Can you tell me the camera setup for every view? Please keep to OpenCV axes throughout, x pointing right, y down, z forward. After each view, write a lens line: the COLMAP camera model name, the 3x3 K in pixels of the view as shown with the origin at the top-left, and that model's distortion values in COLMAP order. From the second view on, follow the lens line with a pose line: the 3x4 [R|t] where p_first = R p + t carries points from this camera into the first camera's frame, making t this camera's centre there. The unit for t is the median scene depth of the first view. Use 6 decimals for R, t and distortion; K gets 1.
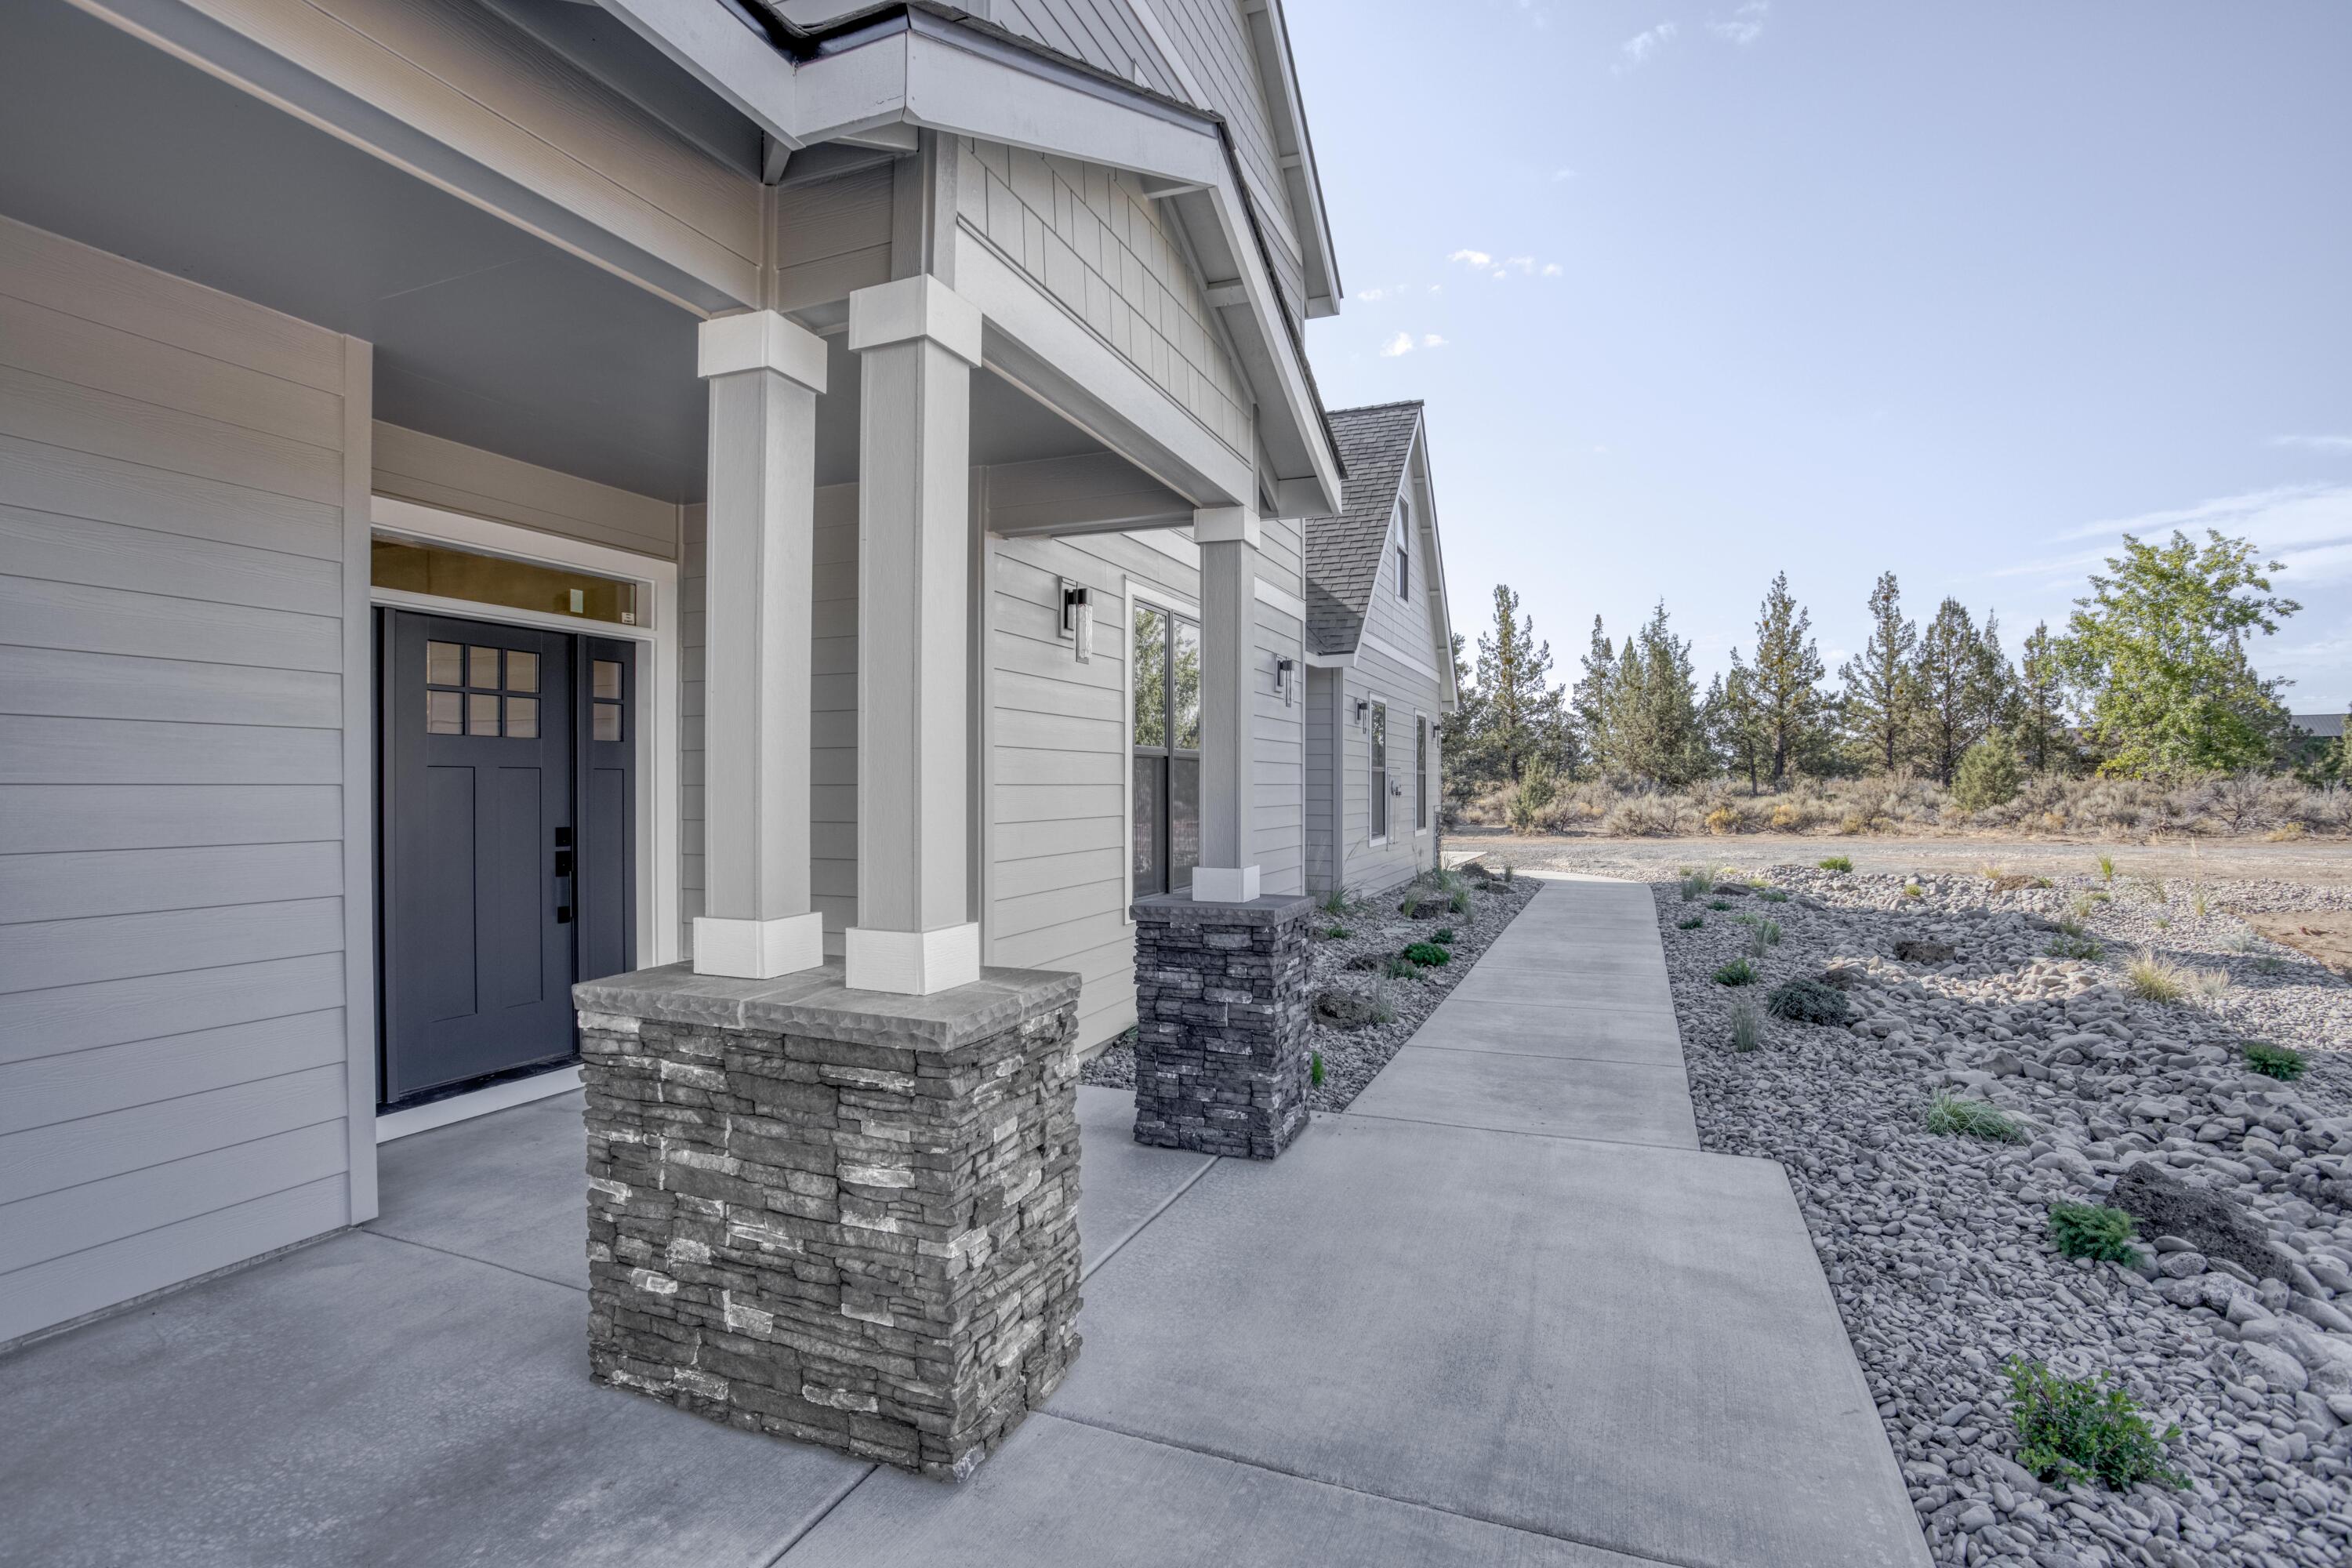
lens RADIAL K [[1144.7, 0, 1163.1], [0, 1144.7, 780.6], [0, 0, 1]] dist [-0.079041, 0.036158]
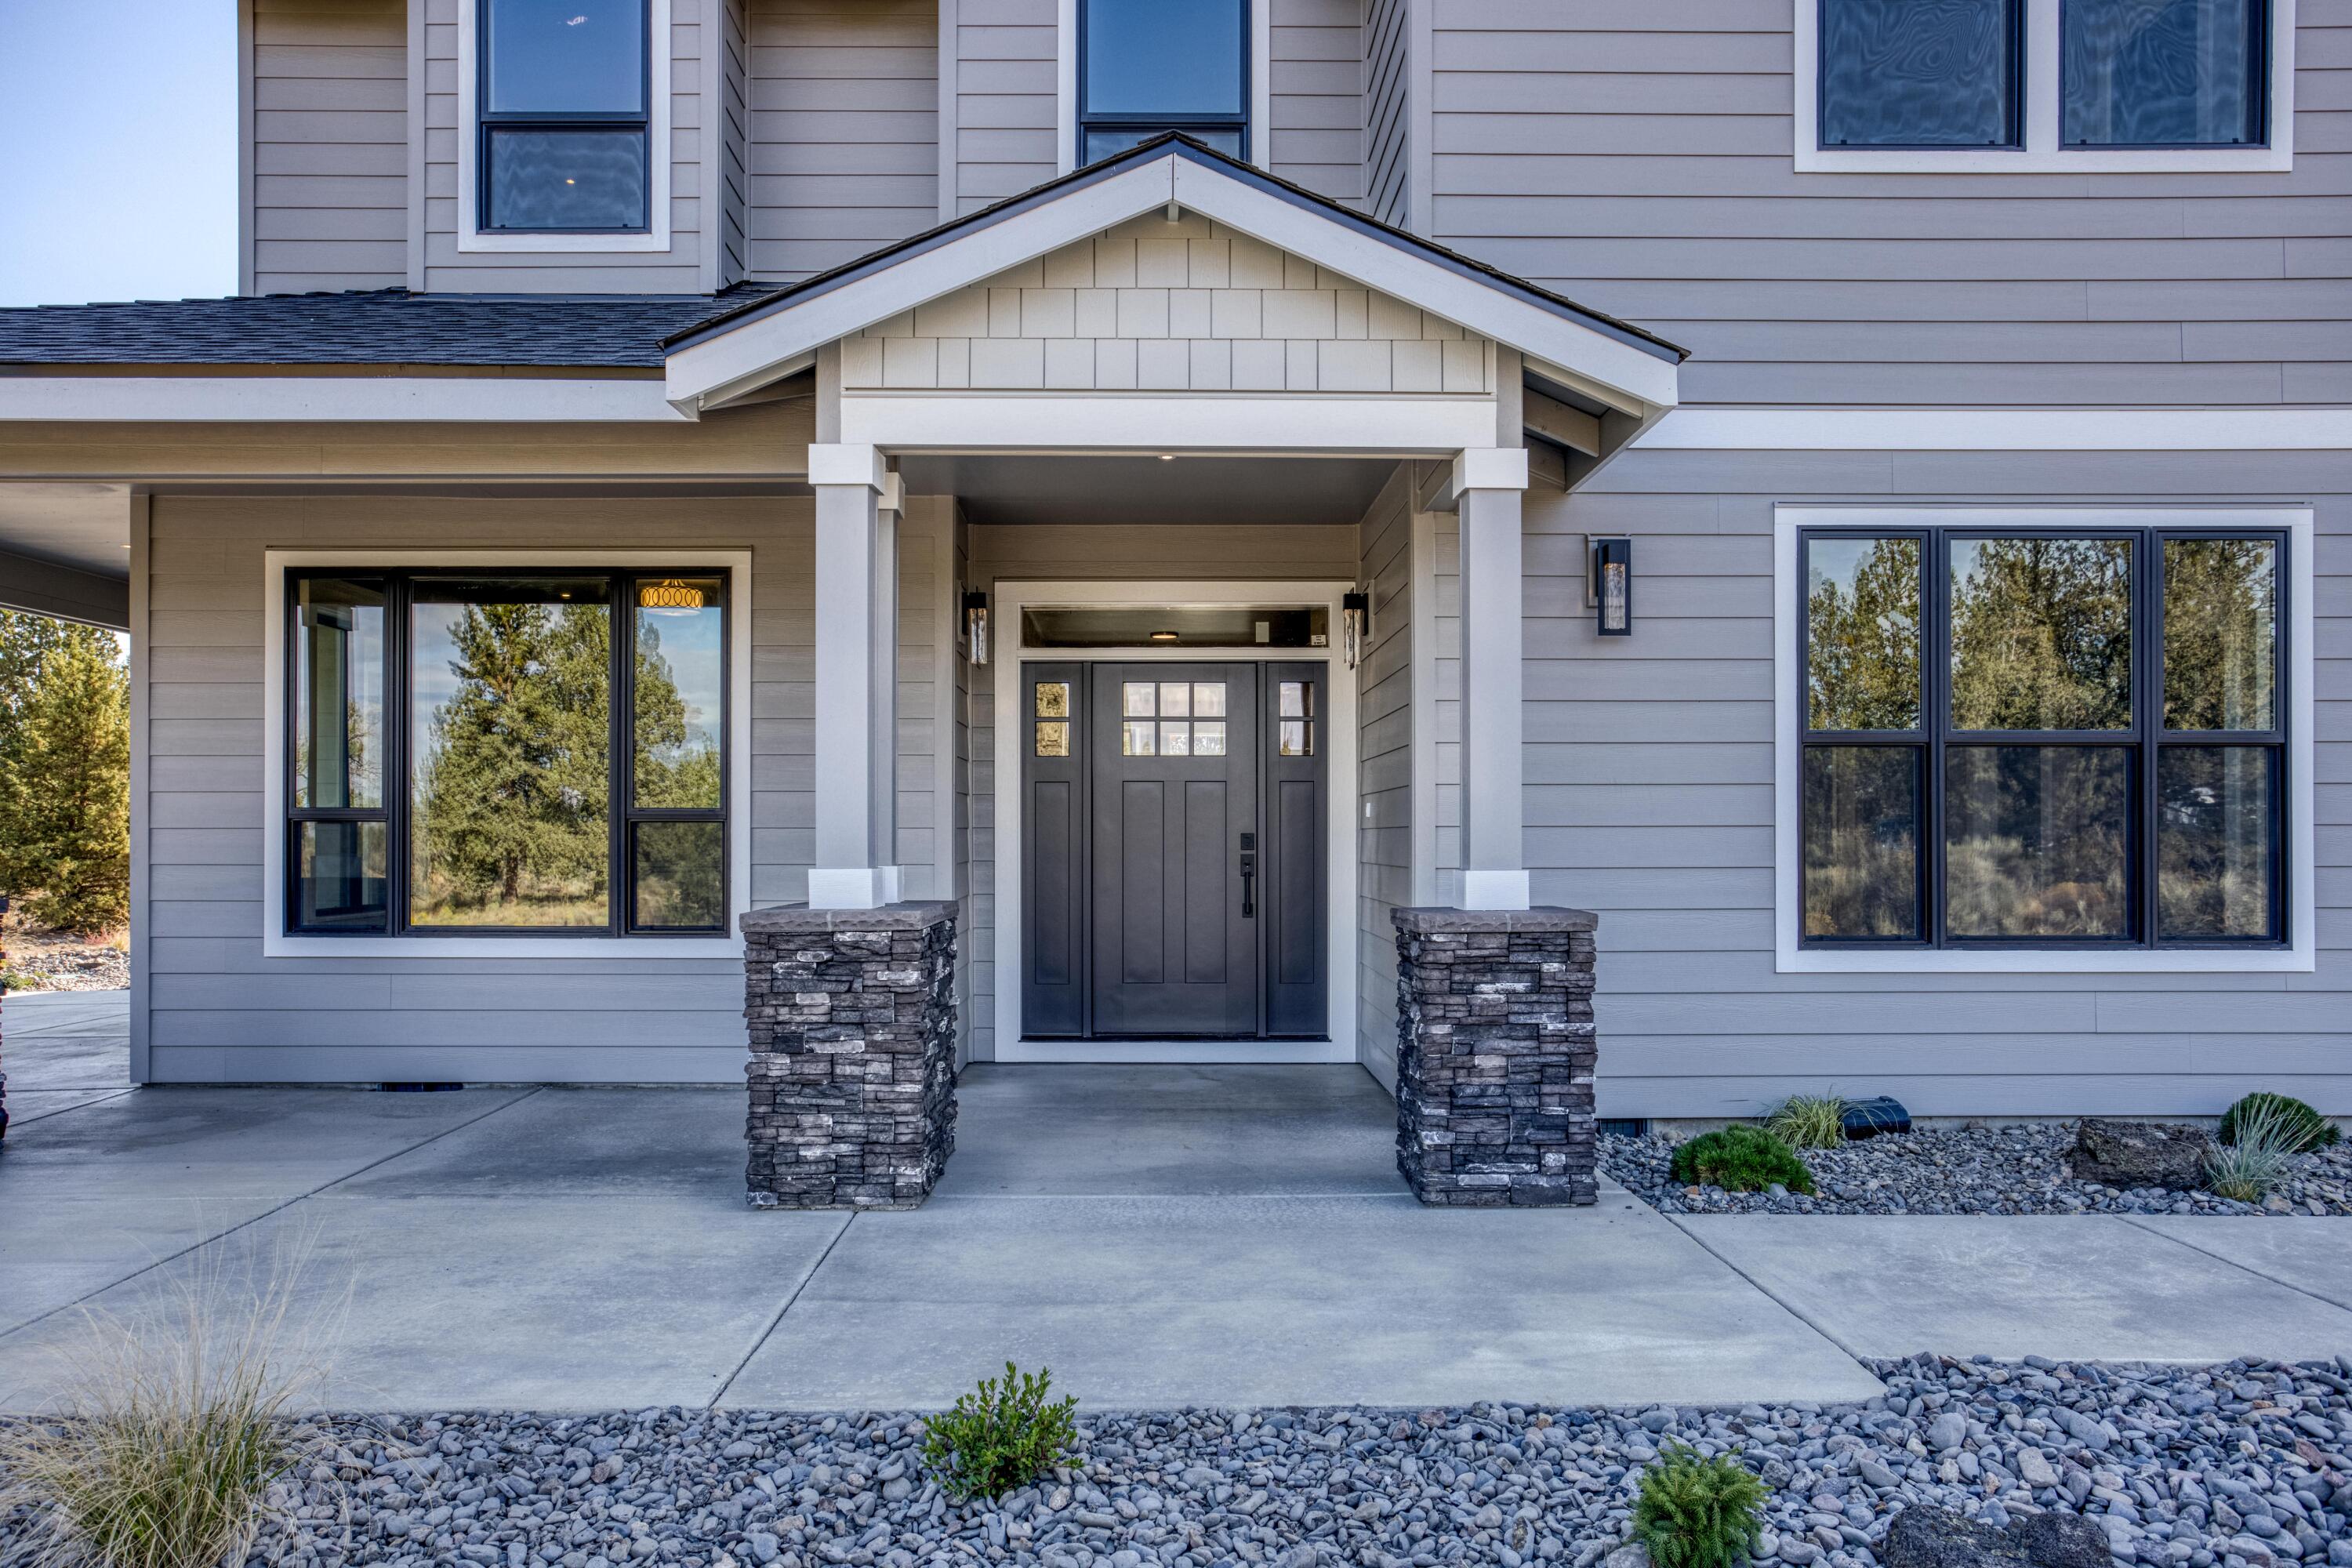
lens RADIAL K [[1685.4, 0, 1176.0], [0, 1685.4, 784.0], [0, 0, 1]] dist [0.003313, 0.000928]
pose [[0.388205, -0.025532, -0.921219, 0.265571], [0.001097, 0.999628, -0.027242, 0.010123], [0.921572, 0.009565, 0.388088, 0.070623]]
